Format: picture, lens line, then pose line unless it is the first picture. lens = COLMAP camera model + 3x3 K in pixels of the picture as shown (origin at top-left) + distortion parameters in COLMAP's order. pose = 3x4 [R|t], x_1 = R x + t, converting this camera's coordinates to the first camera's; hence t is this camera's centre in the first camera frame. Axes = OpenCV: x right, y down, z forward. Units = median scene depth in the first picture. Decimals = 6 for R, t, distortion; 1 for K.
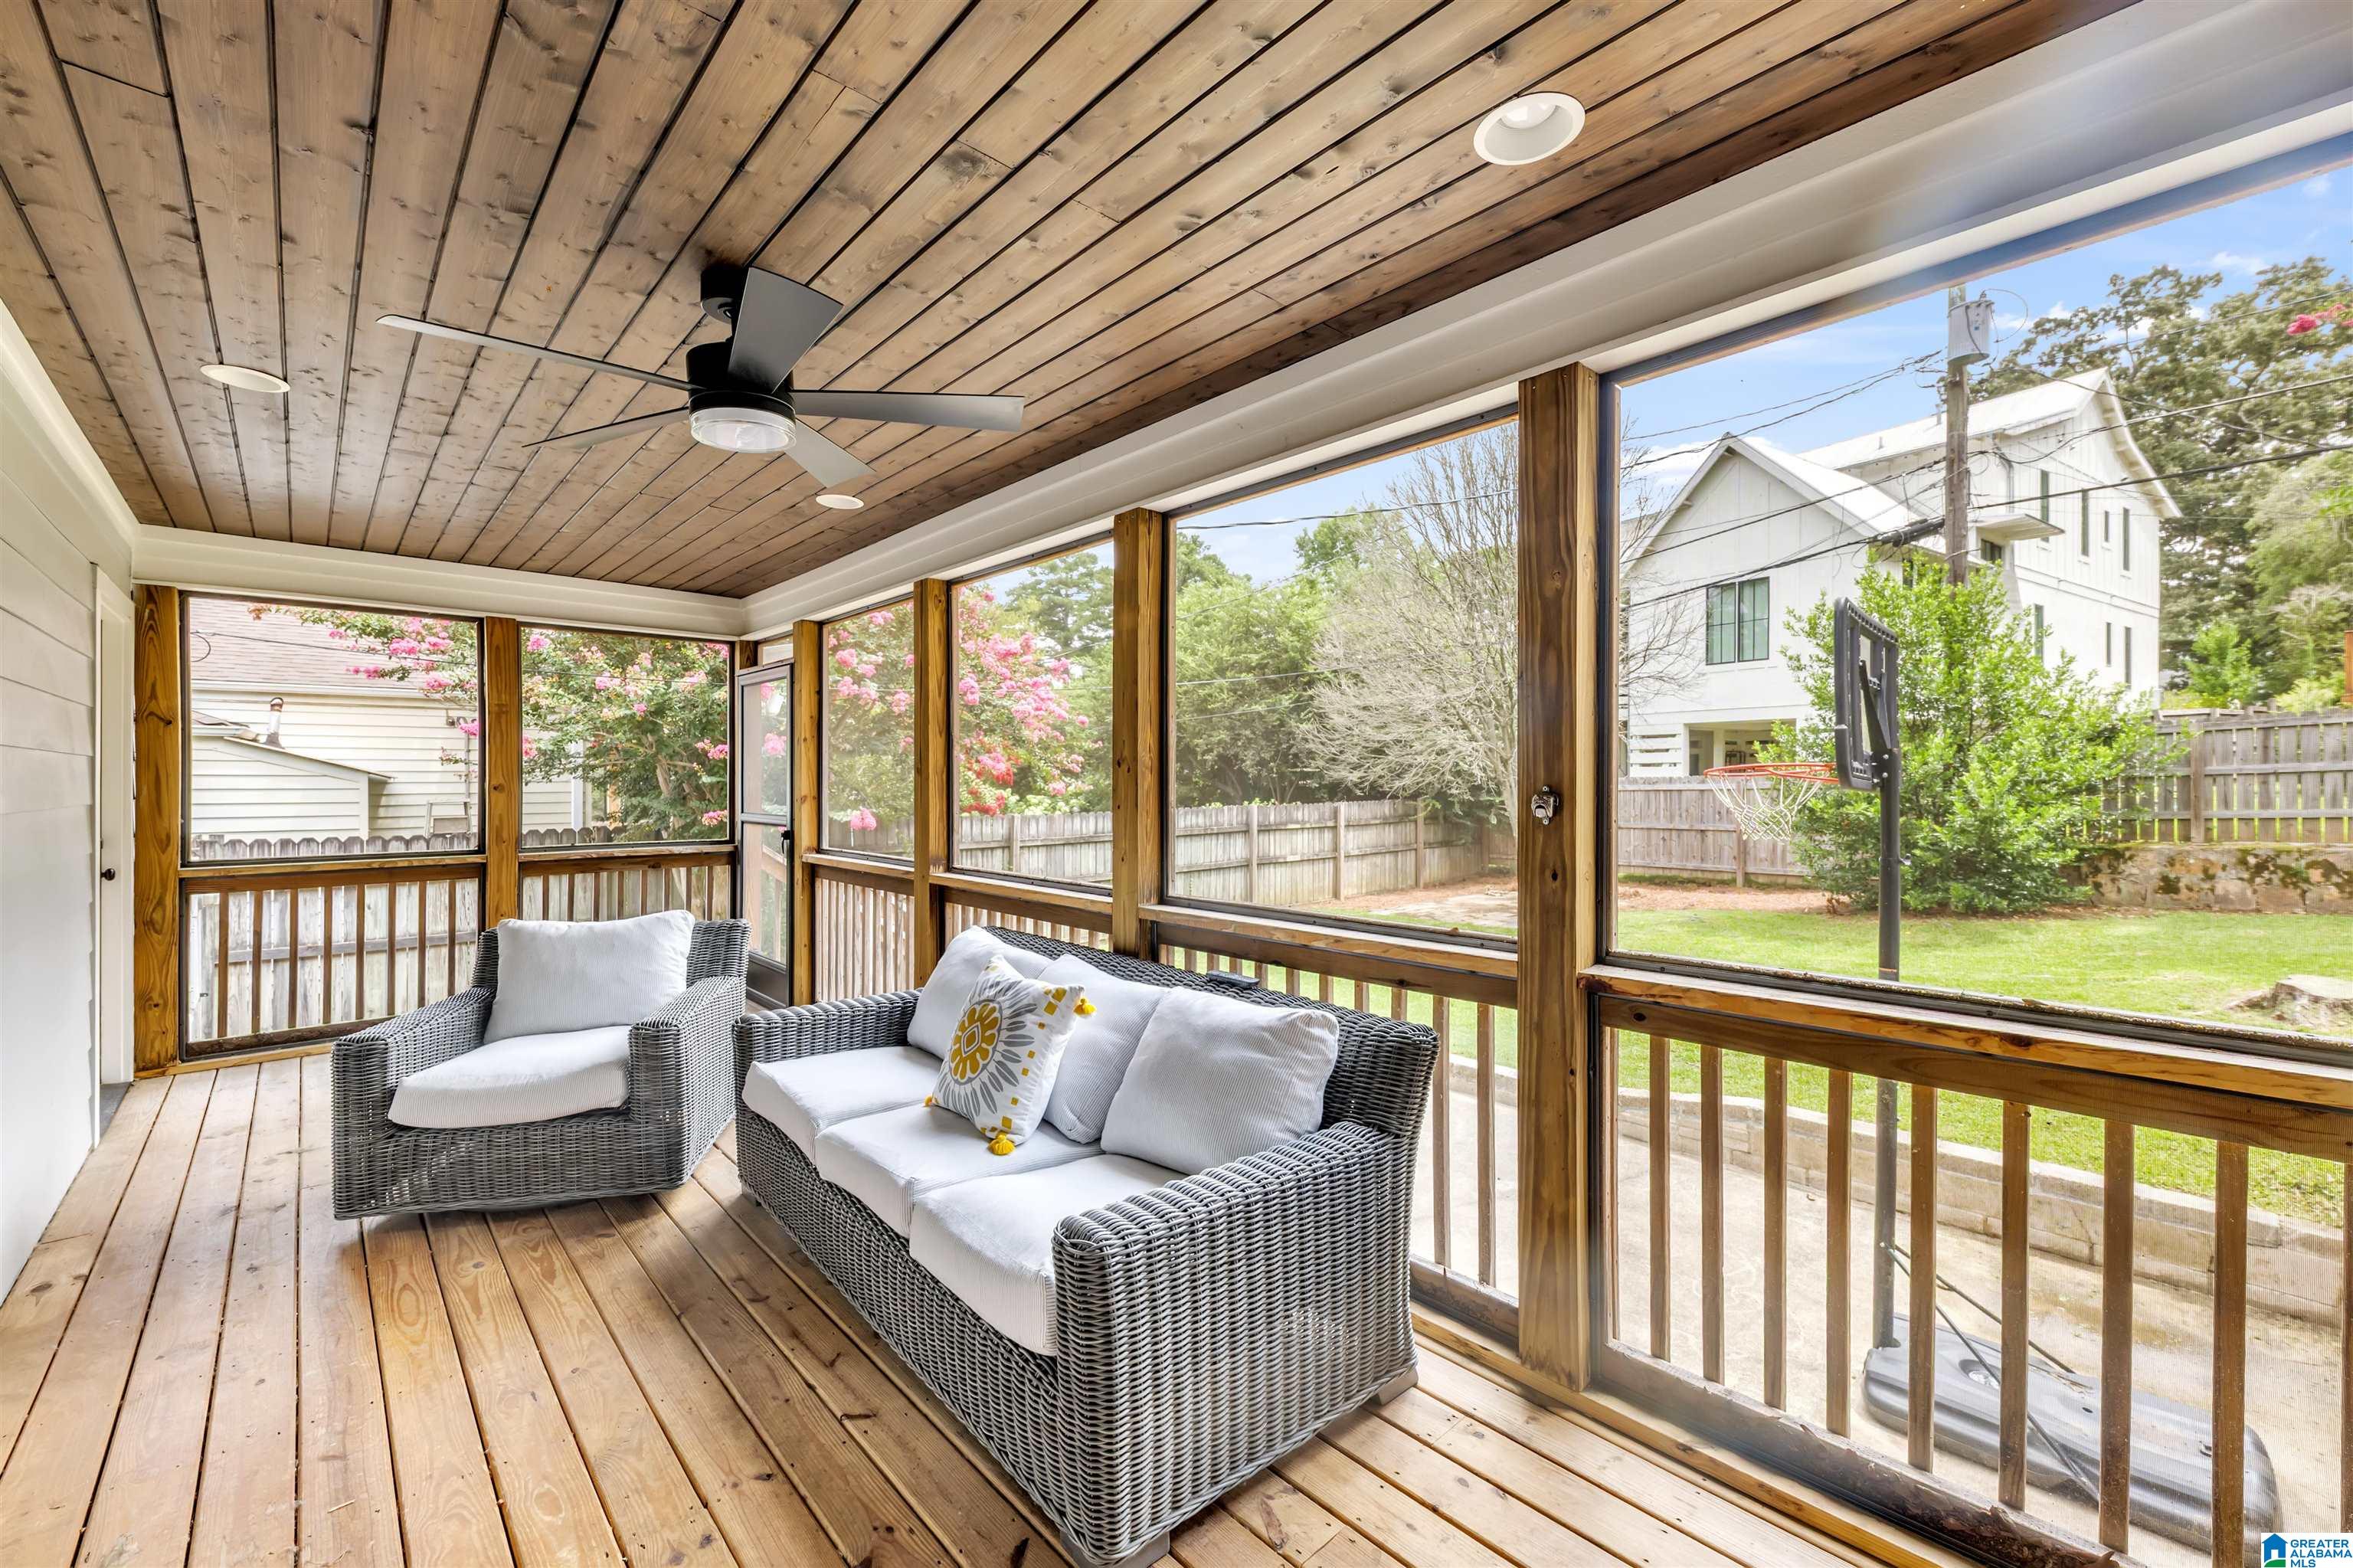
lens RADIAL K [[981.9, 0, 1177.8], [0, 981.9, 771.2], [0, 0, 1]] dist [0.013664, -0.000005]
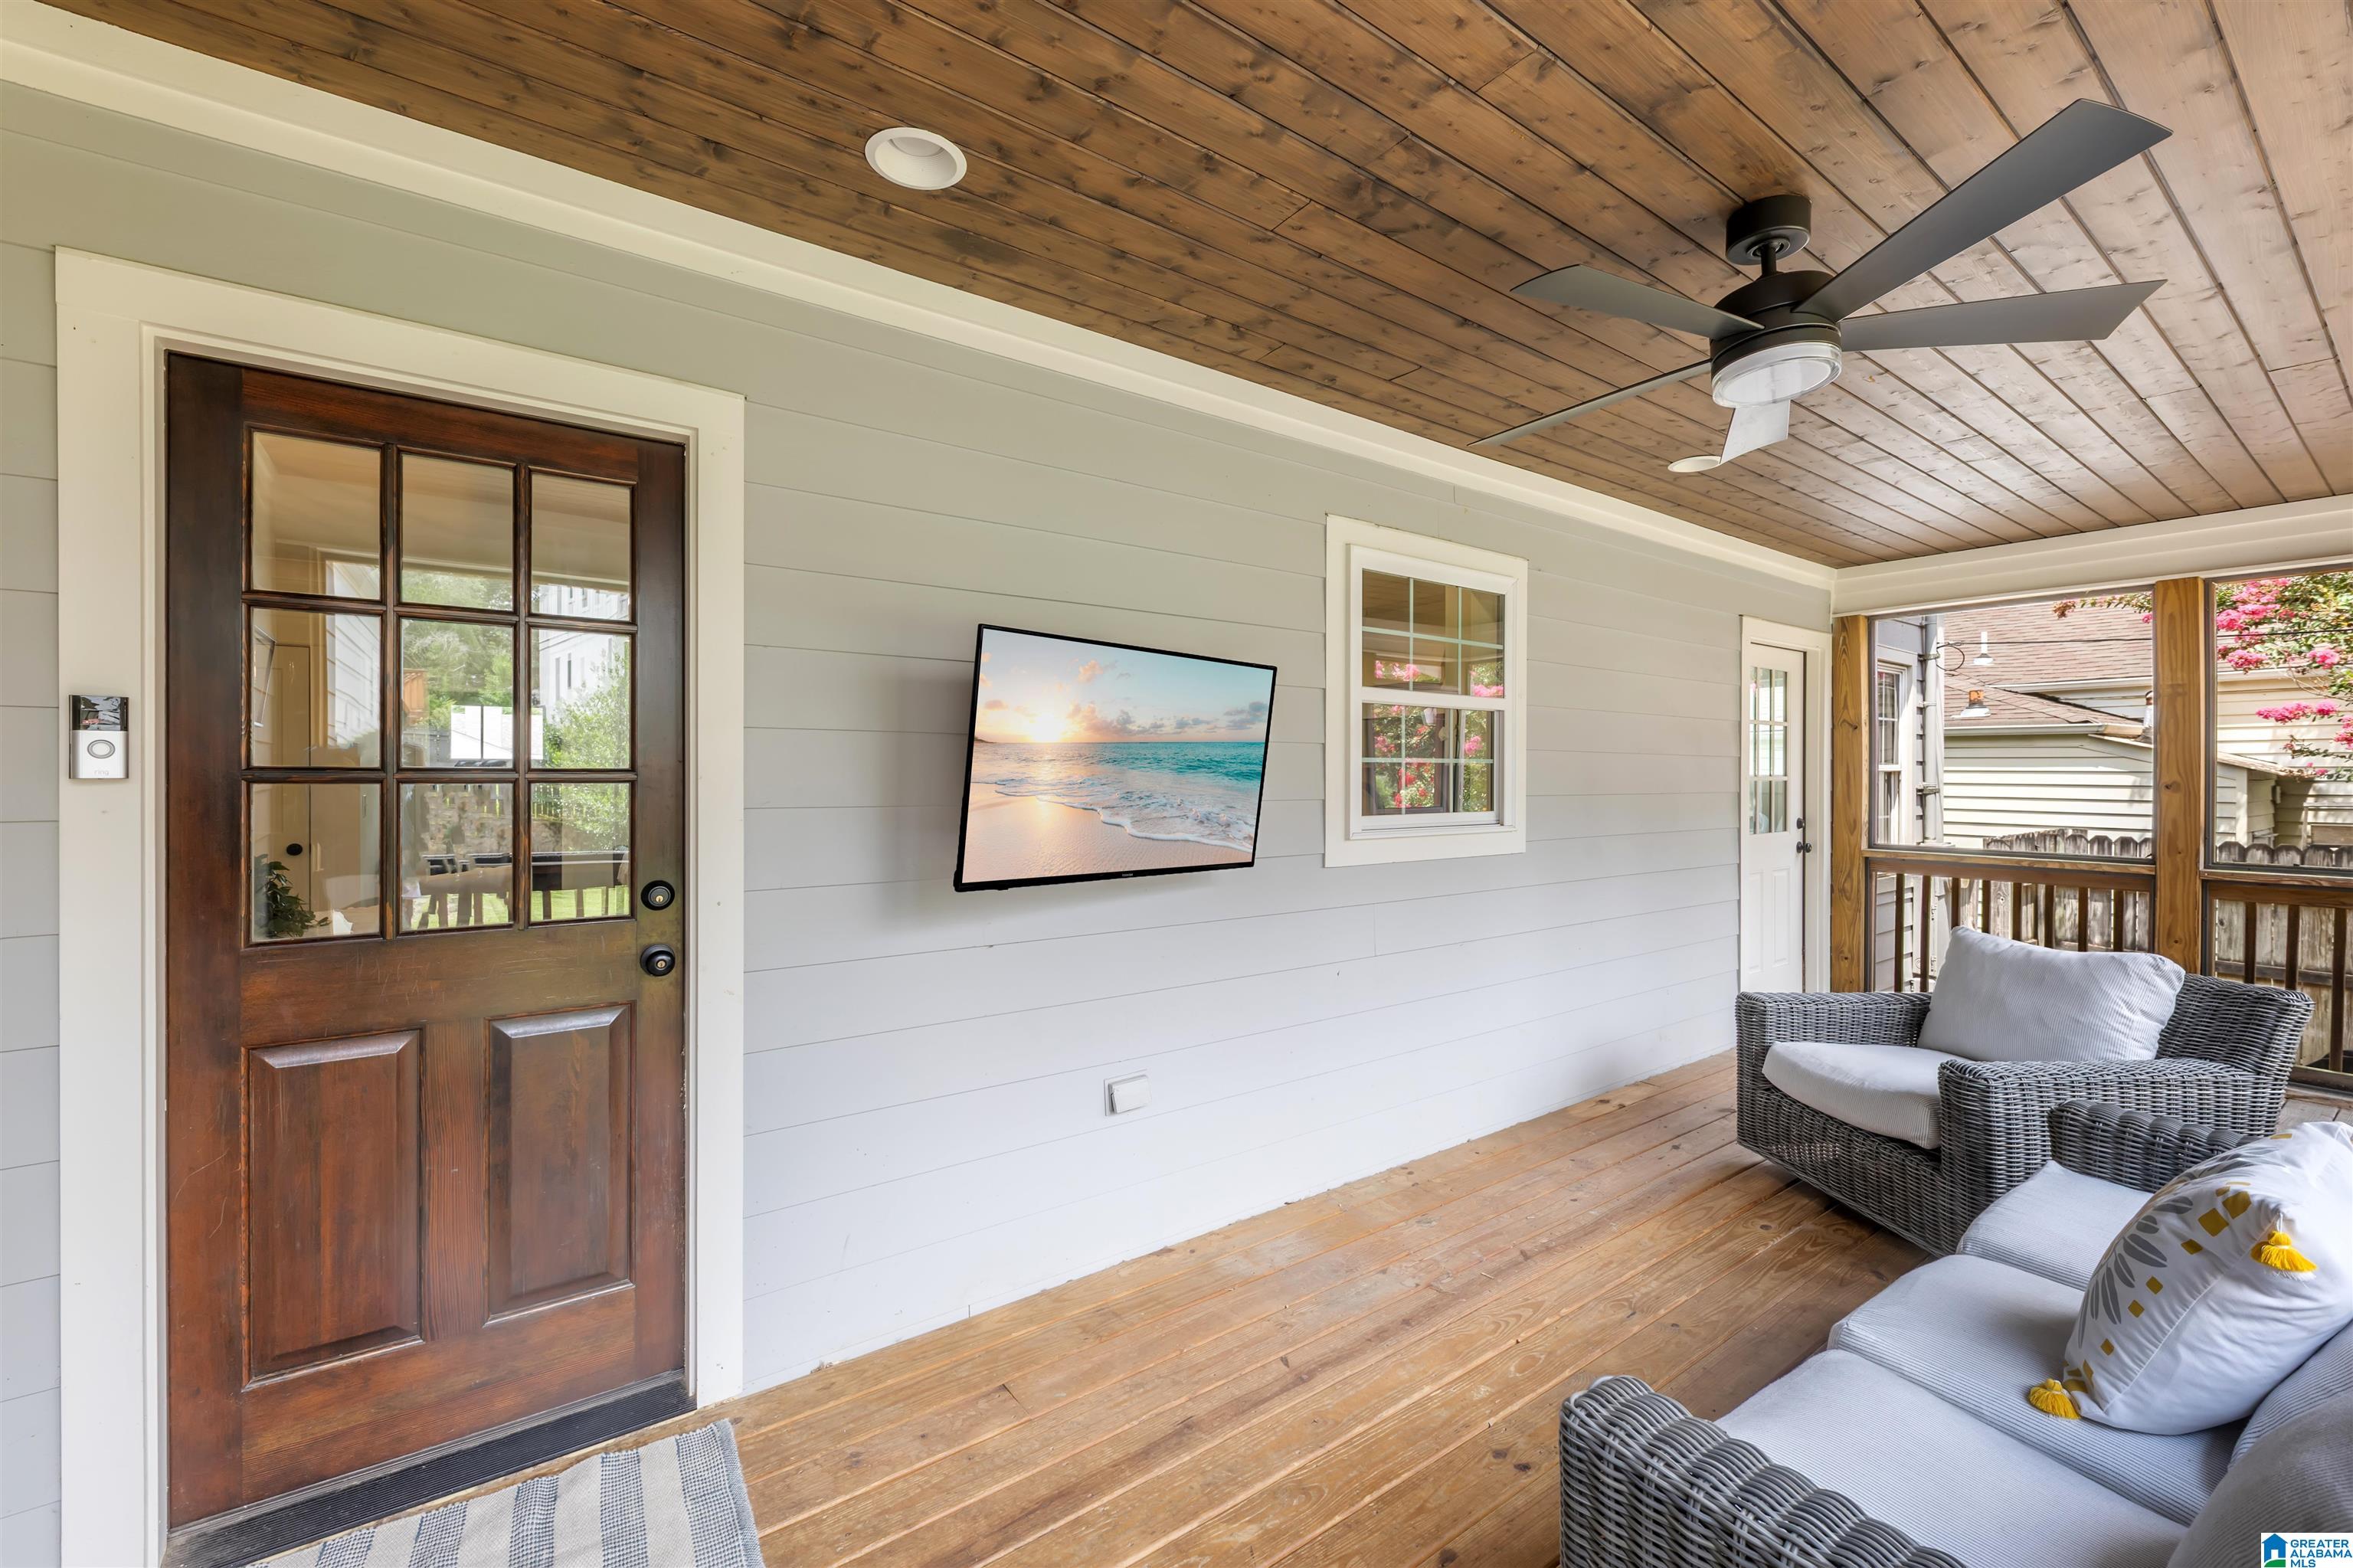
lens RADIAL K [[981.9, 0, 1177.8], [0, 981.9, 771.2], [0, 0, 1]] dist [0.013664, -0.000005]
pose [[-0.122314, -0.000399, -0.992491, 0.262382], [0.002862, 0.999996, -0.000755, 0.002439], [0.992487, -0.002932, -0.122312, 0.304056]]
